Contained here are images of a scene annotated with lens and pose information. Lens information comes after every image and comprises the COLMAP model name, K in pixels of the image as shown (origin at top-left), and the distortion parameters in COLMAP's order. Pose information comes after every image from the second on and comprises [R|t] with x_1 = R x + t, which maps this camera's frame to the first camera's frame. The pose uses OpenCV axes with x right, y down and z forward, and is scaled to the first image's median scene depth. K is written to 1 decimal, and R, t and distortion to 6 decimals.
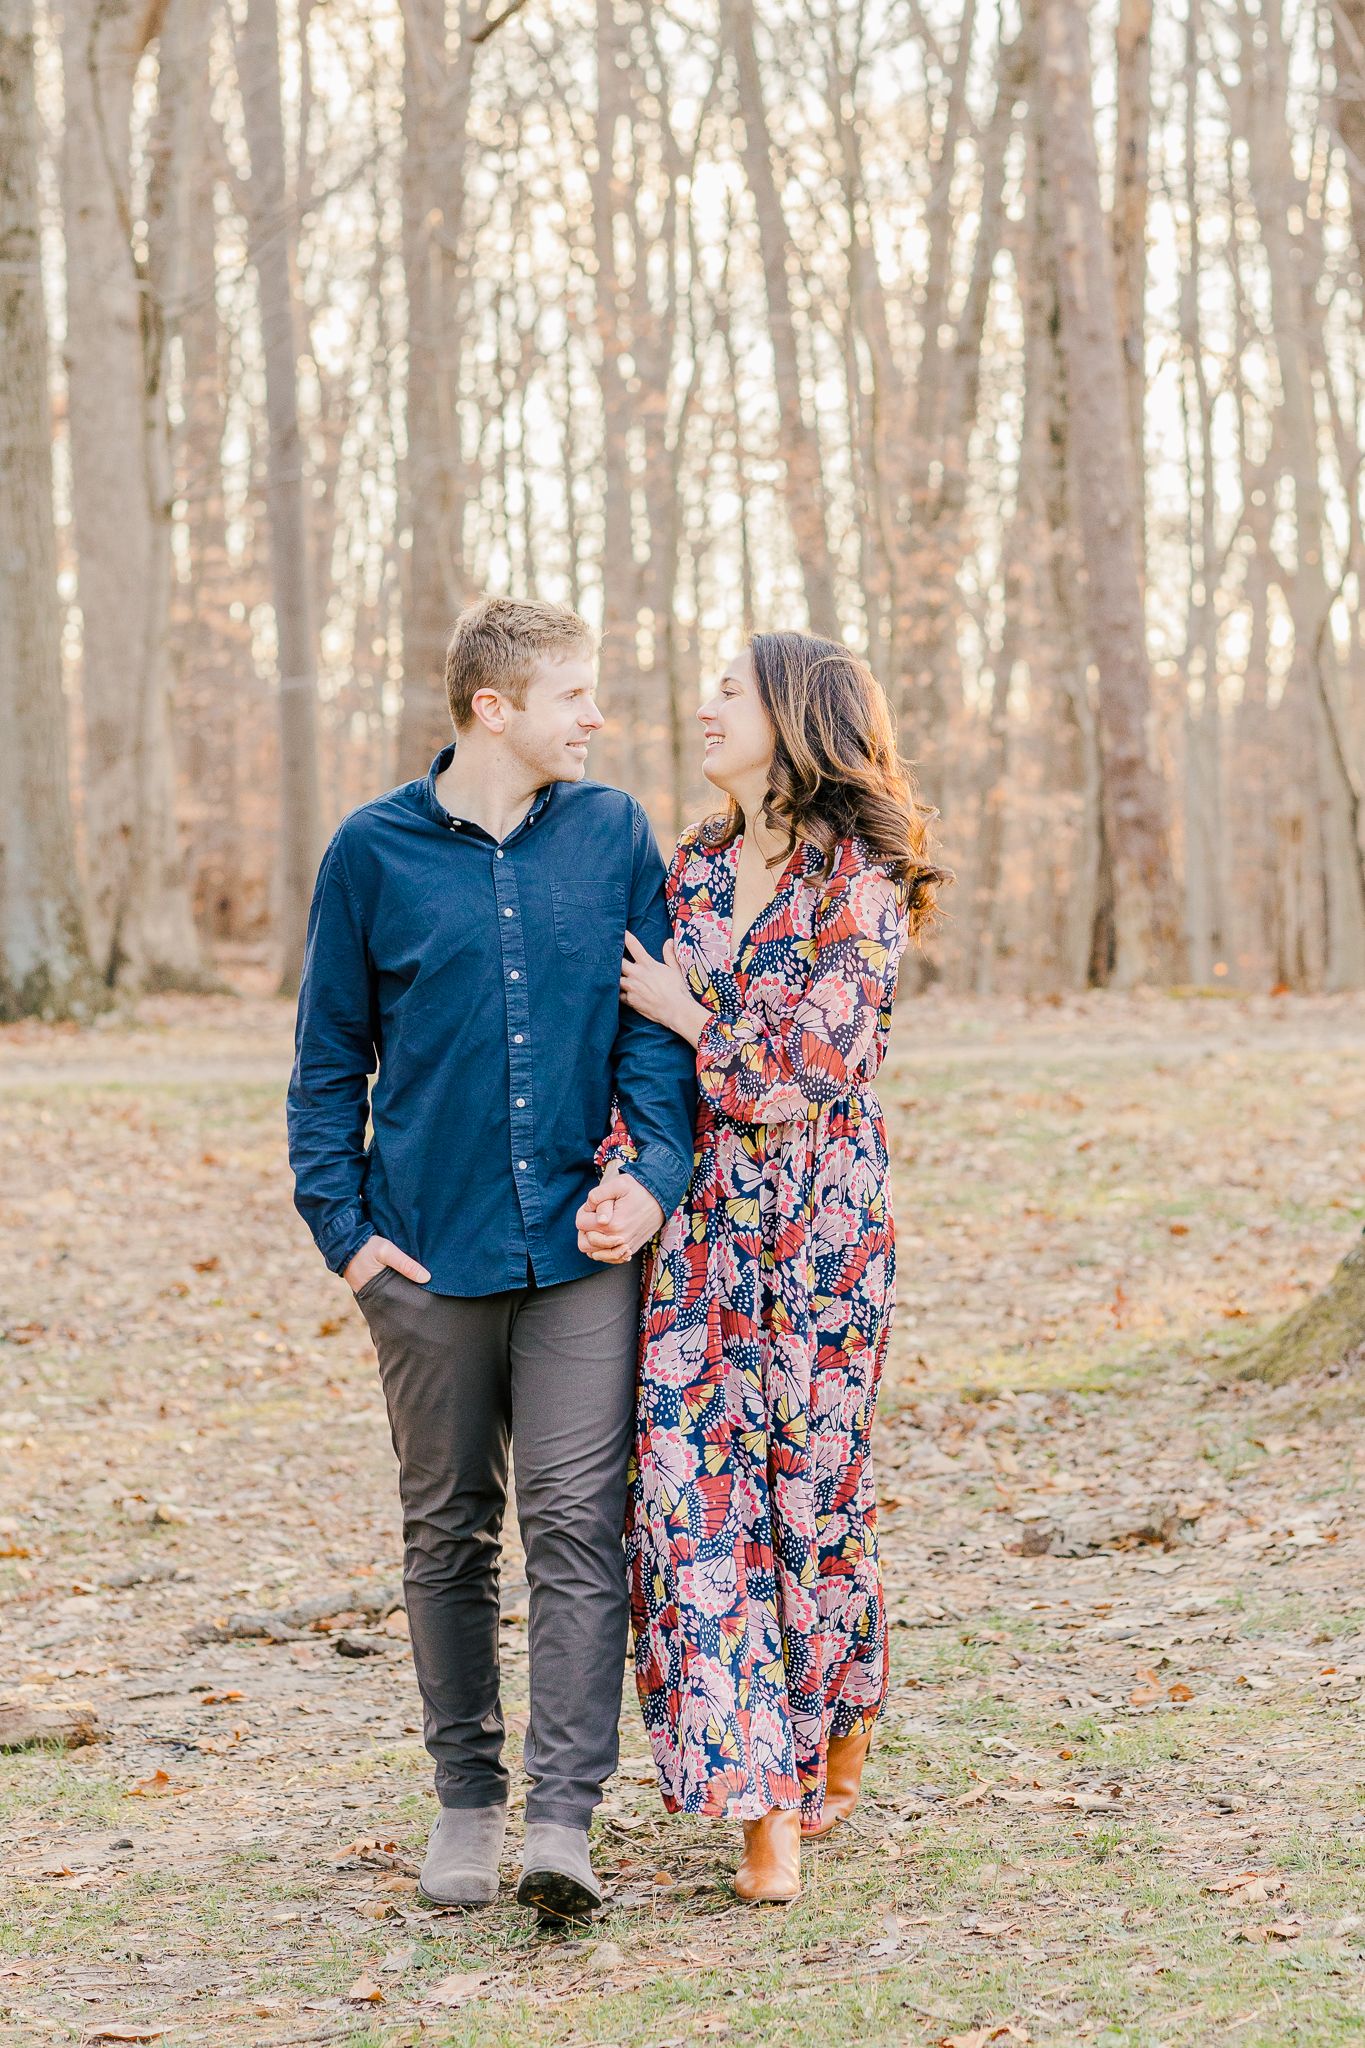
lens RADIAL K [[8164.5, 0, 681.6], [0, 8164.5, 1025.1], [0, 0, 1]] dist [0.113485, 0.000000]
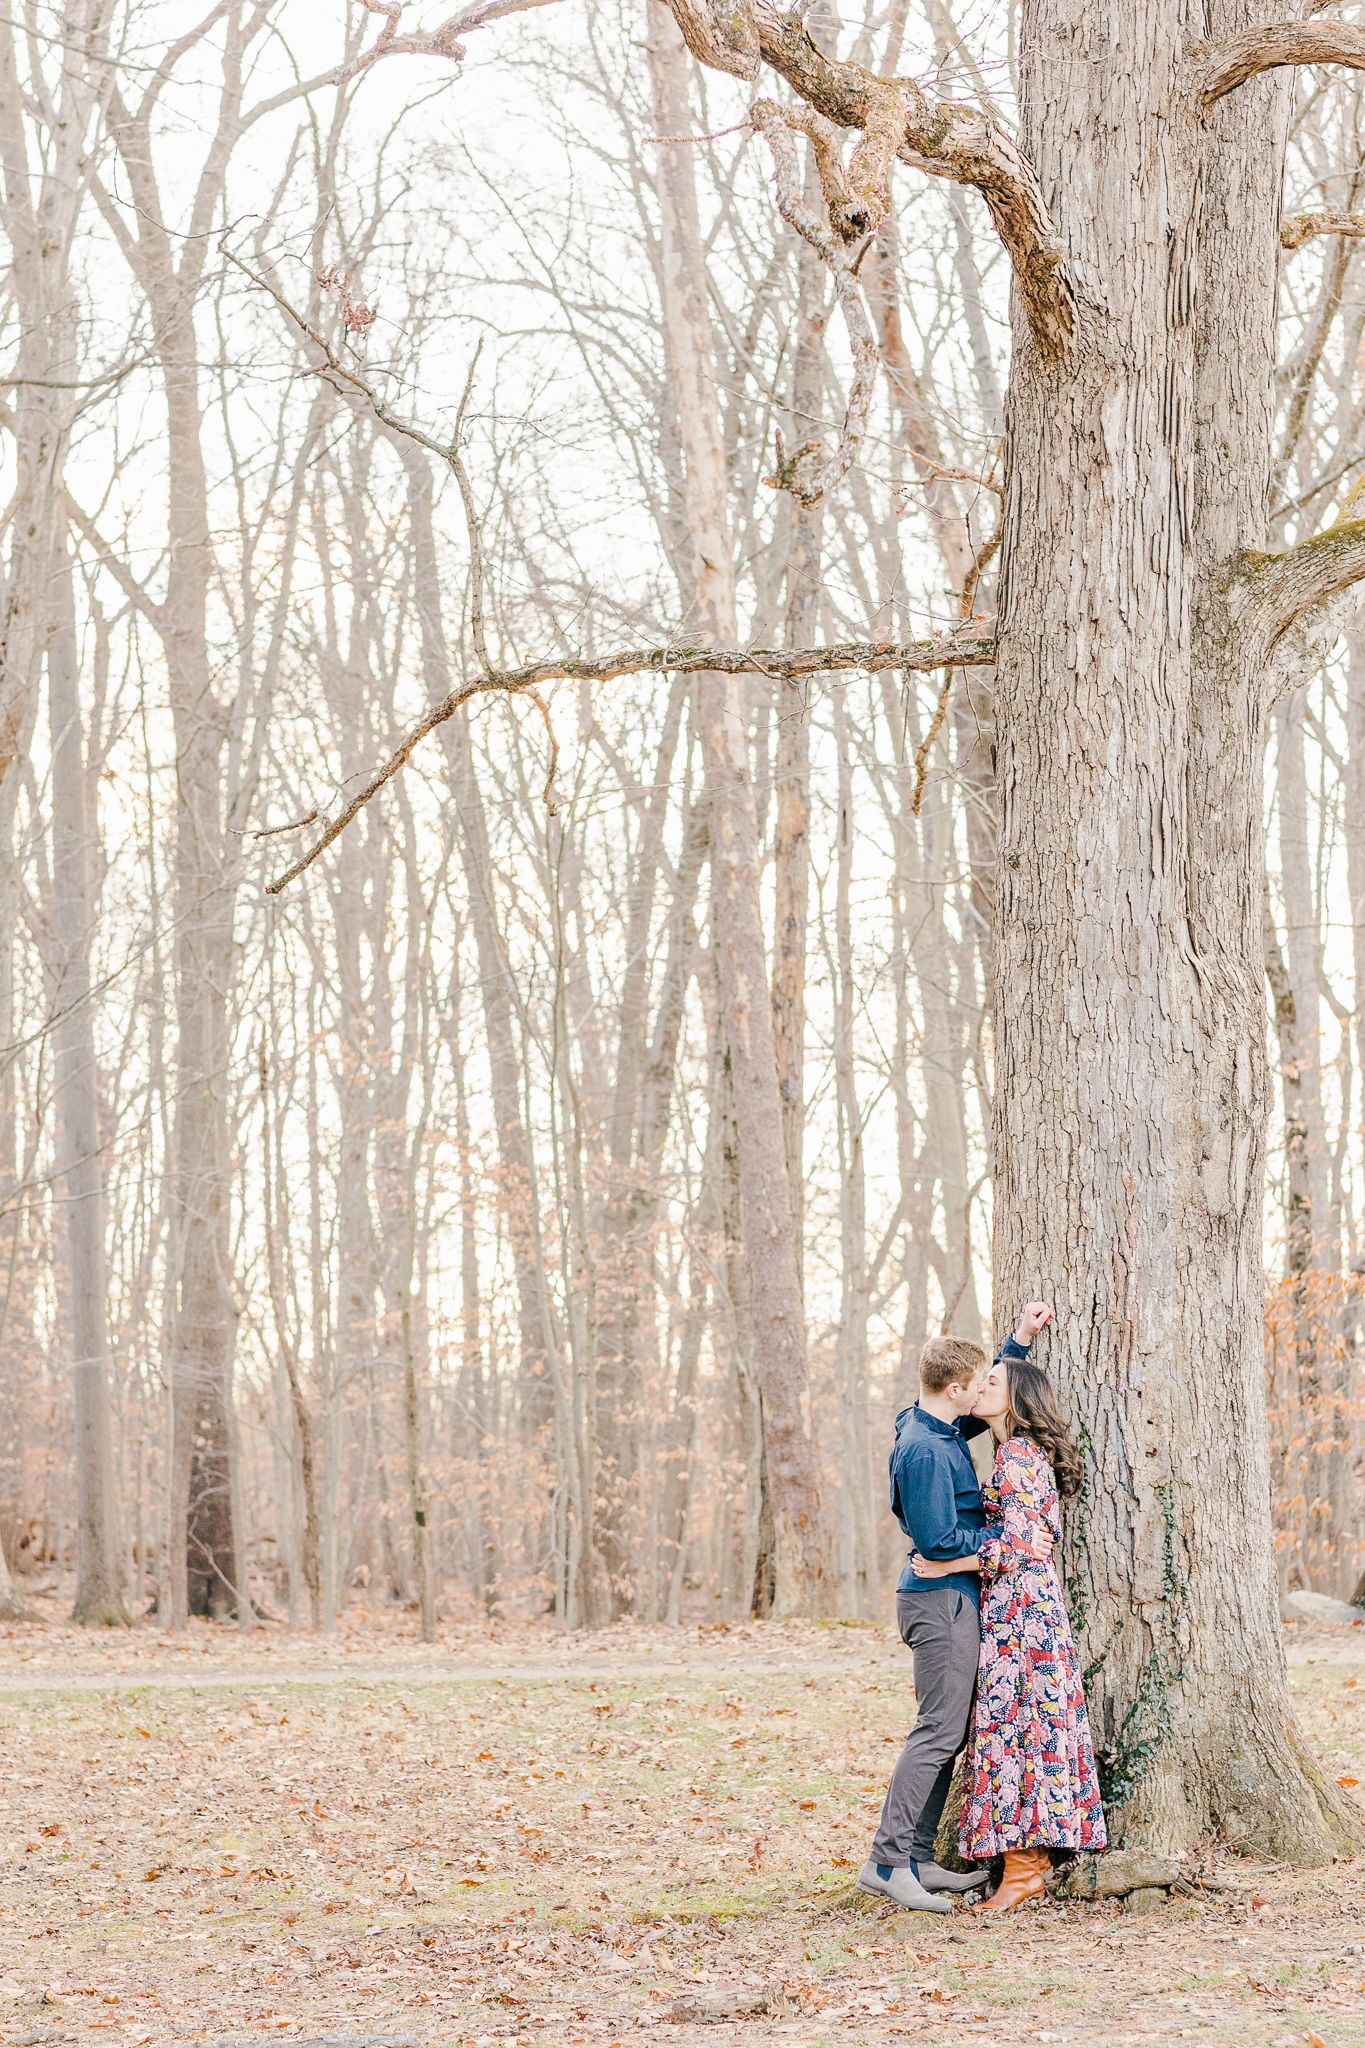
lens RADIAL K [[8164.5, 0, 678.7], [0, 8164.5, 1024.3], [0, 0, 1]] dist [0.113485, 0.000000]
pose [[0.999372, 0.007492, 0.034627, -0.003703], [-0.004794, 0.996992, -0.077357, 0.001520], [-0.035102, 0.077142, 0.996402, -0.215644]]
